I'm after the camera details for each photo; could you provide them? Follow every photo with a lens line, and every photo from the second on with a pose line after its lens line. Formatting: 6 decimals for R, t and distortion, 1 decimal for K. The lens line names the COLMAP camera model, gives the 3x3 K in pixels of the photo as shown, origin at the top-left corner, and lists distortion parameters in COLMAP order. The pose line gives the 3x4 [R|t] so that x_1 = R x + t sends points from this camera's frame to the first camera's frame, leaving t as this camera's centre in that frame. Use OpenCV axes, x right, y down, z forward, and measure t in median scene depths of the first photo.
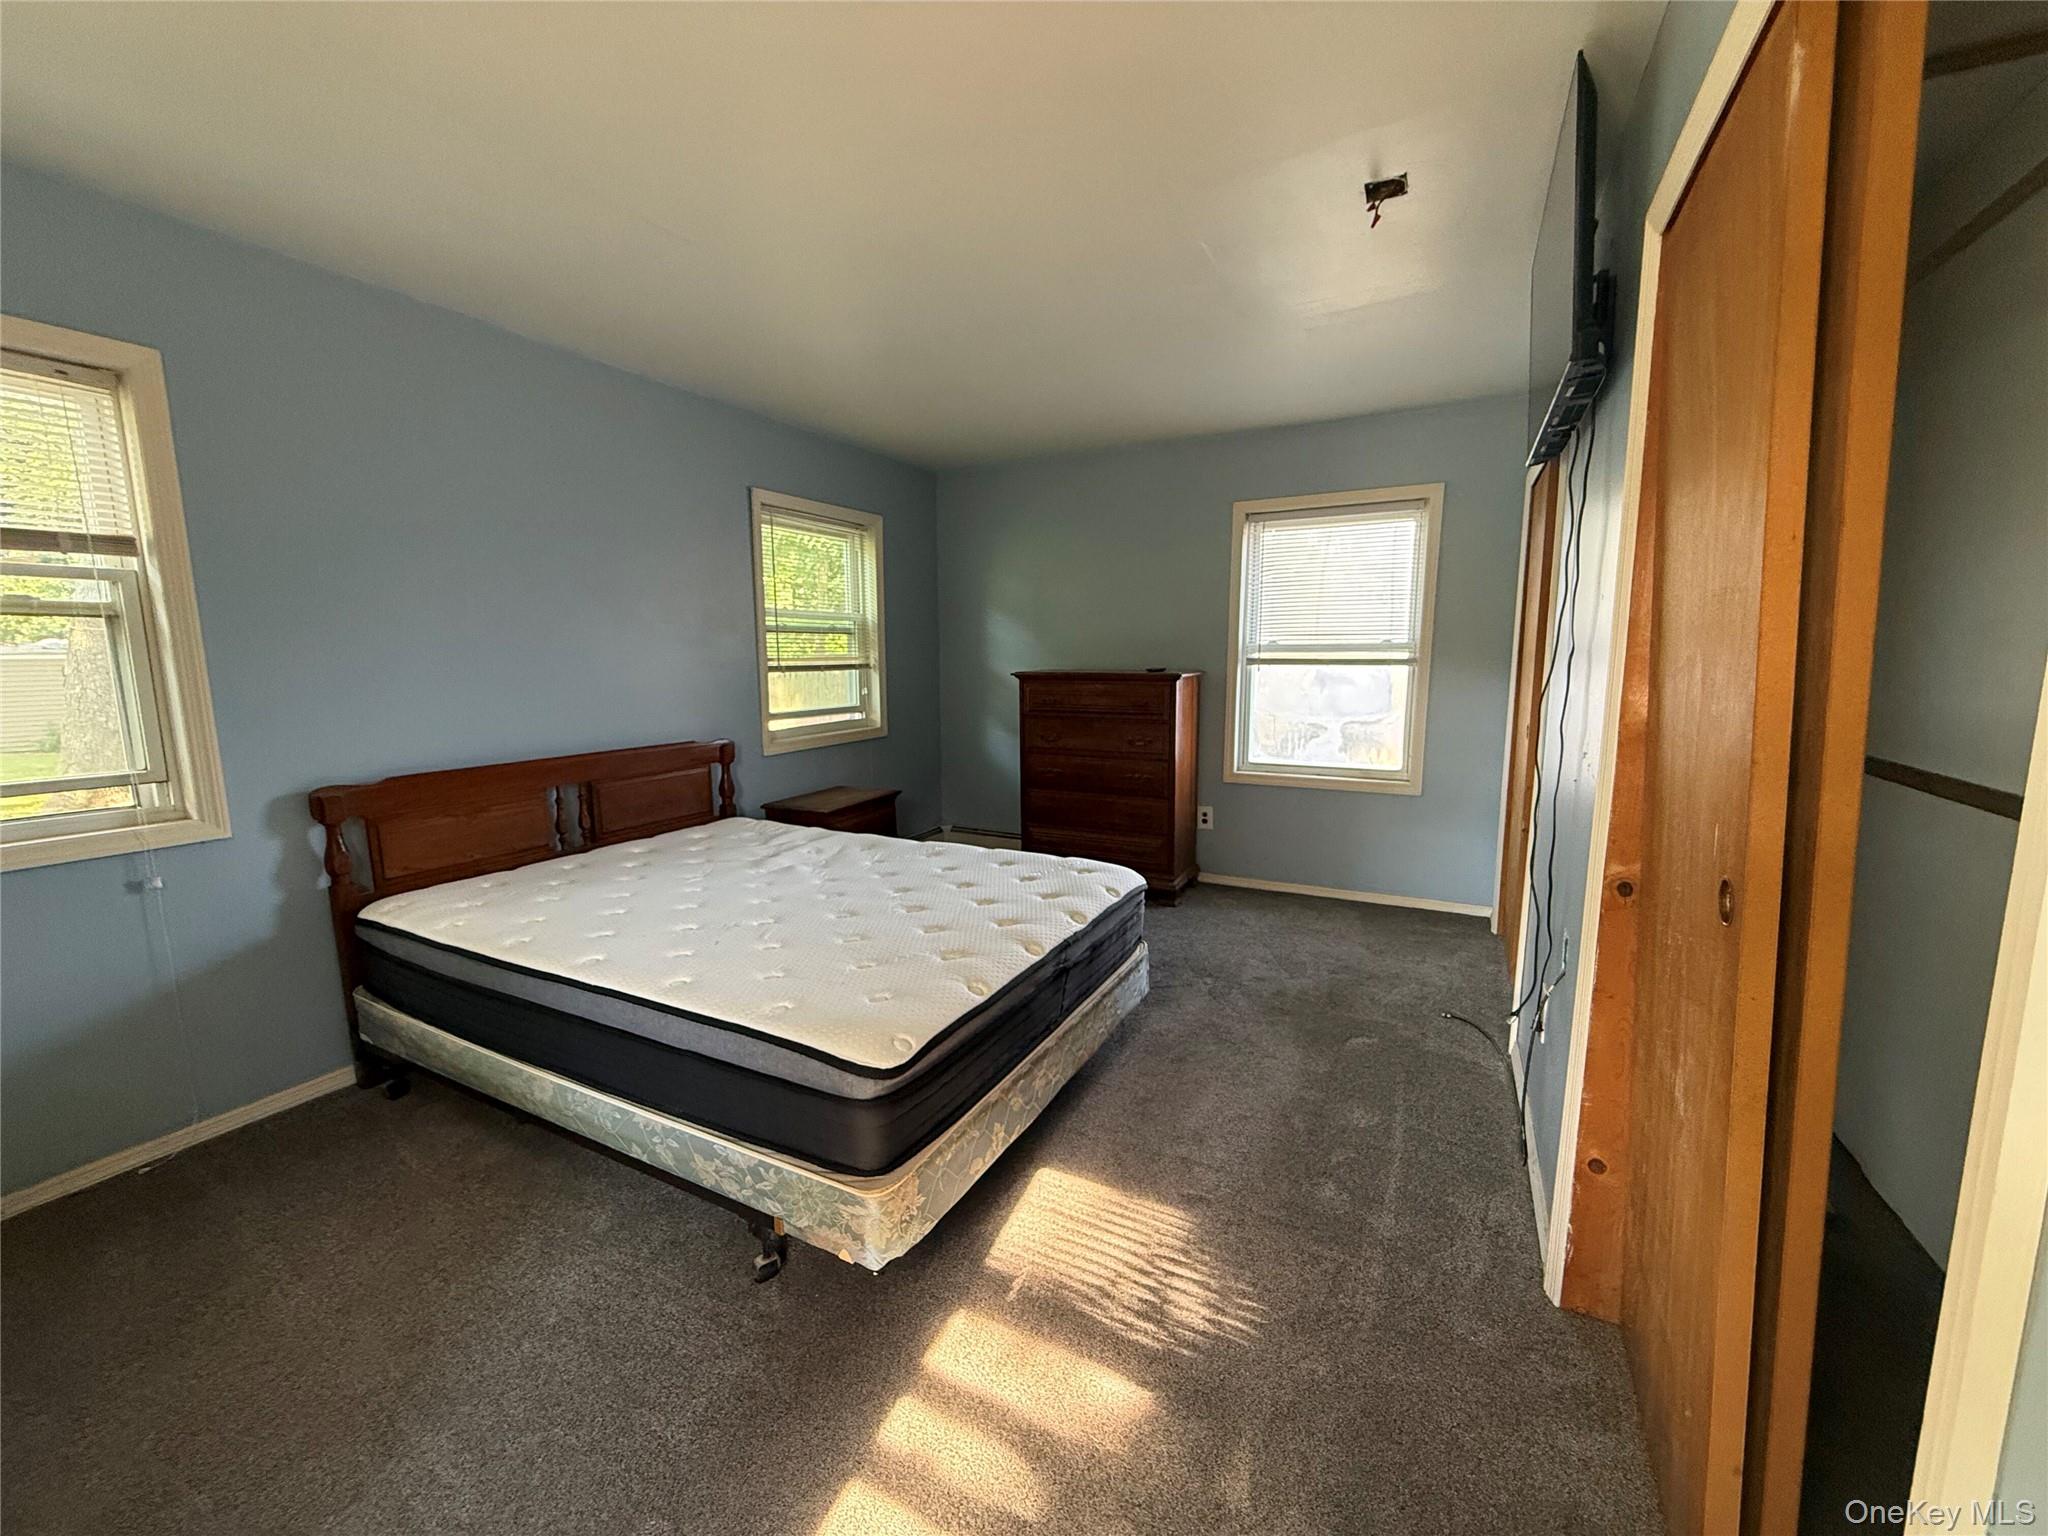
lens RADIAL K [[810.9, 0, 1020.7], [0, 810.9, 772.3], [0, 0, 1]] dist [-0.001633, -0.000448]
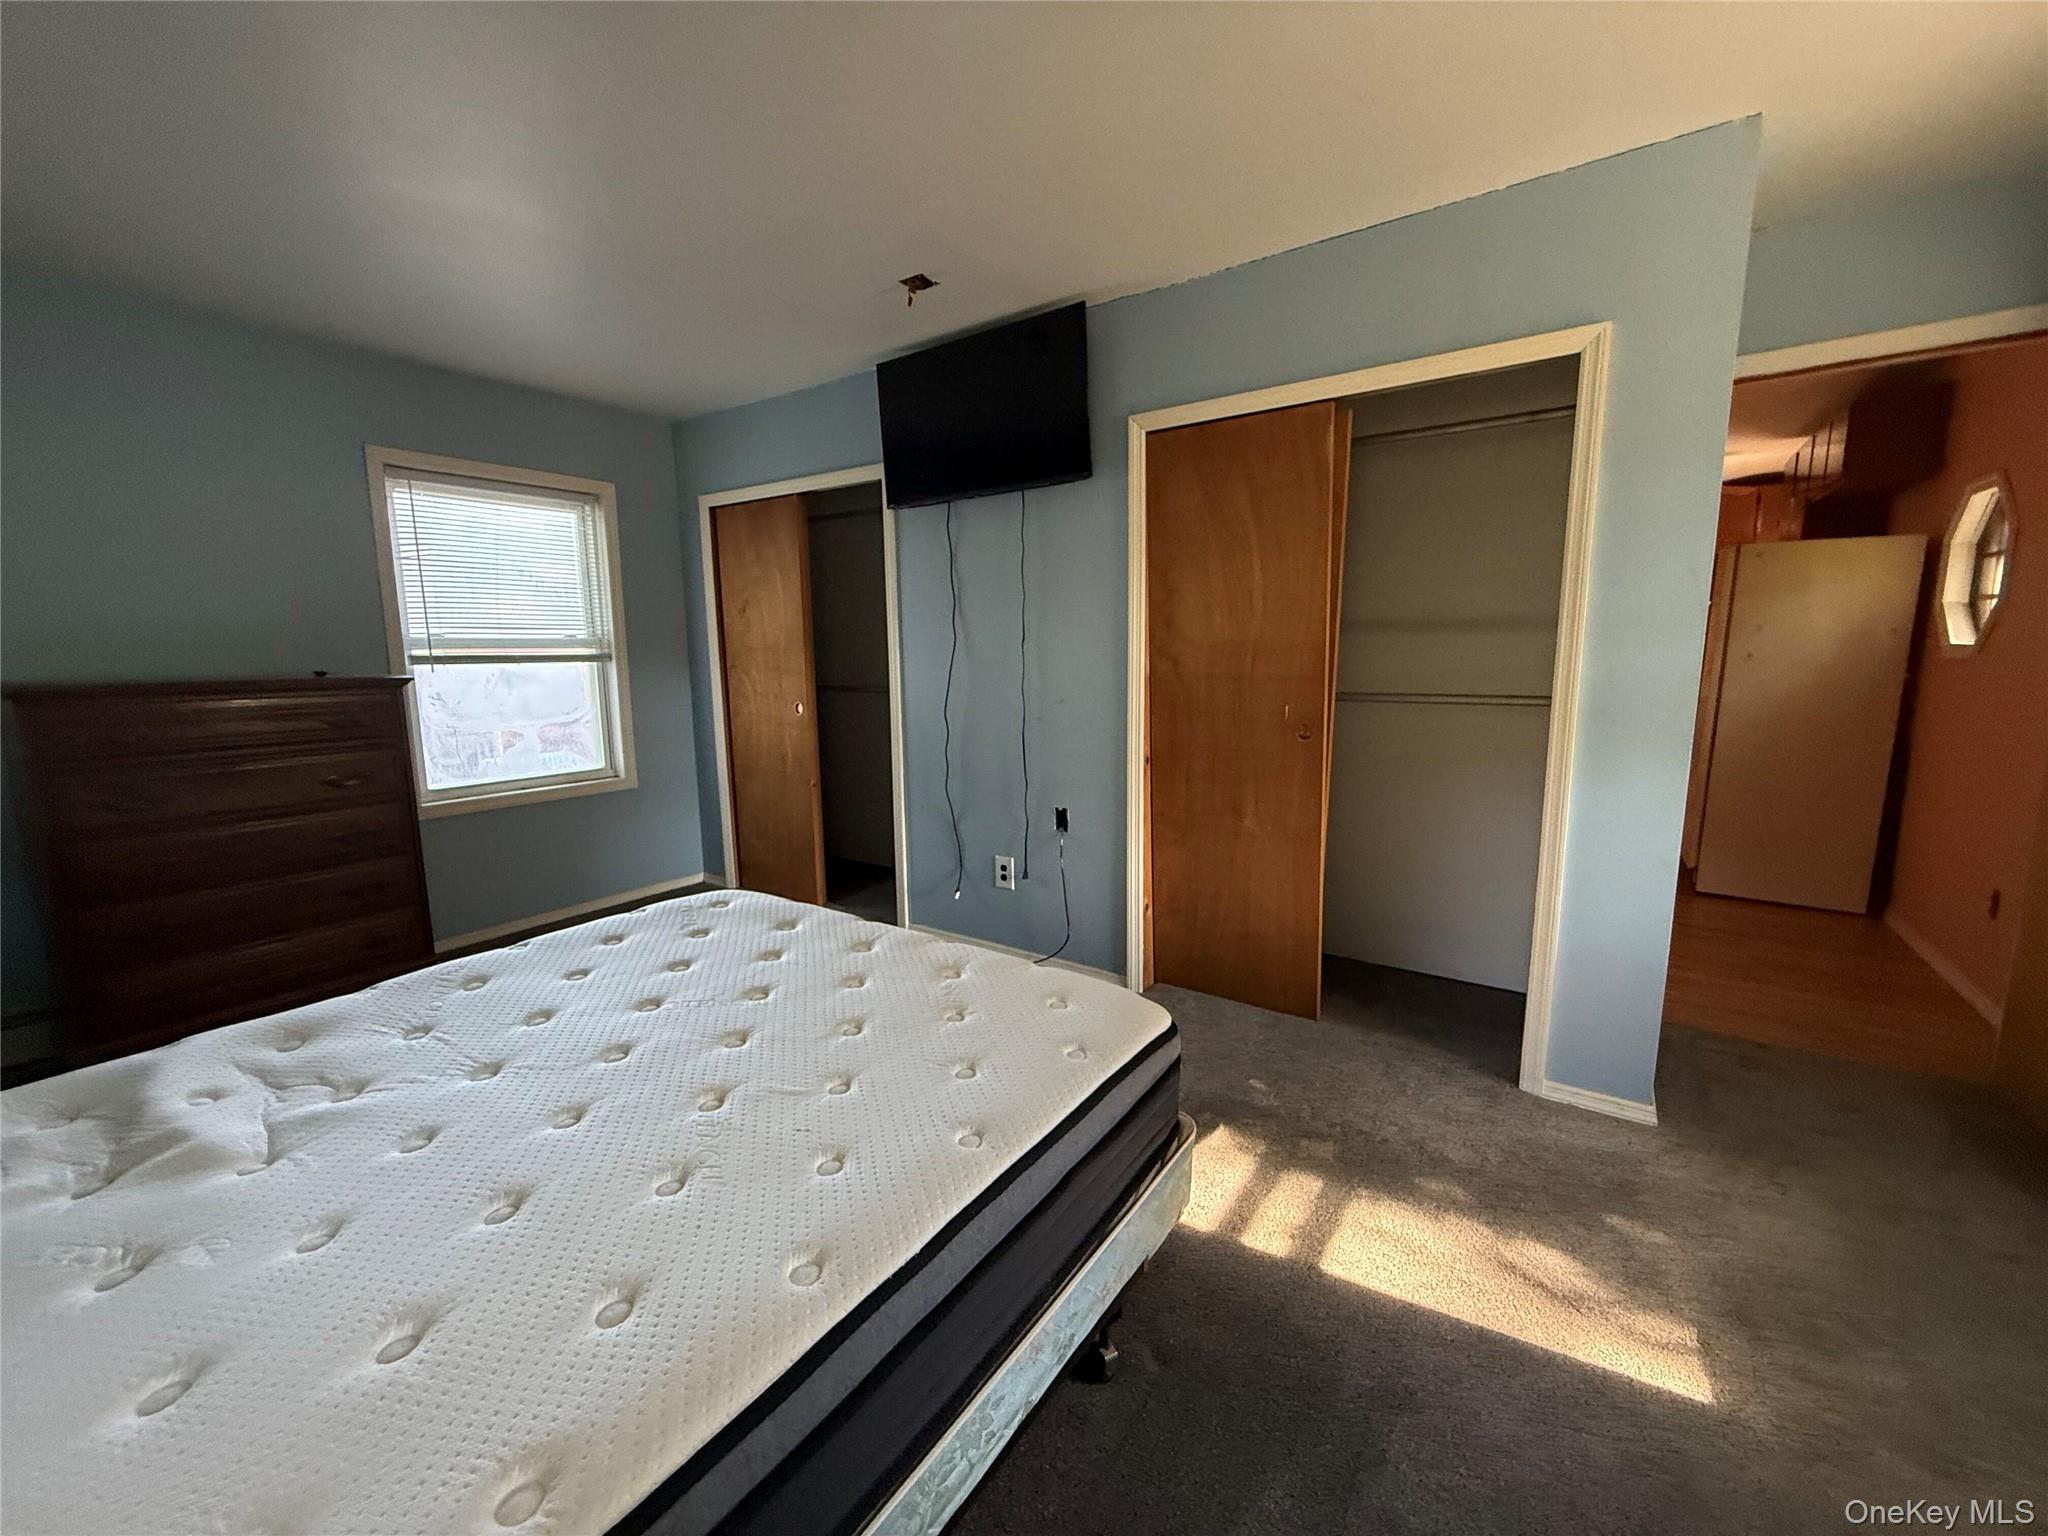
lens RADIAL K [[810.9, 0, 1020.7], [0, 810.9, 772.3], [0, 0, 1]] dist [-0.001633, -0.000448]
pose [[0.115446, -0.144842, 0.982697, -0.450223], [0.154104, 0.979945, 0.126332, -0.044286], [-0.981287, 0.136853, 0.135452, 0.376048]]
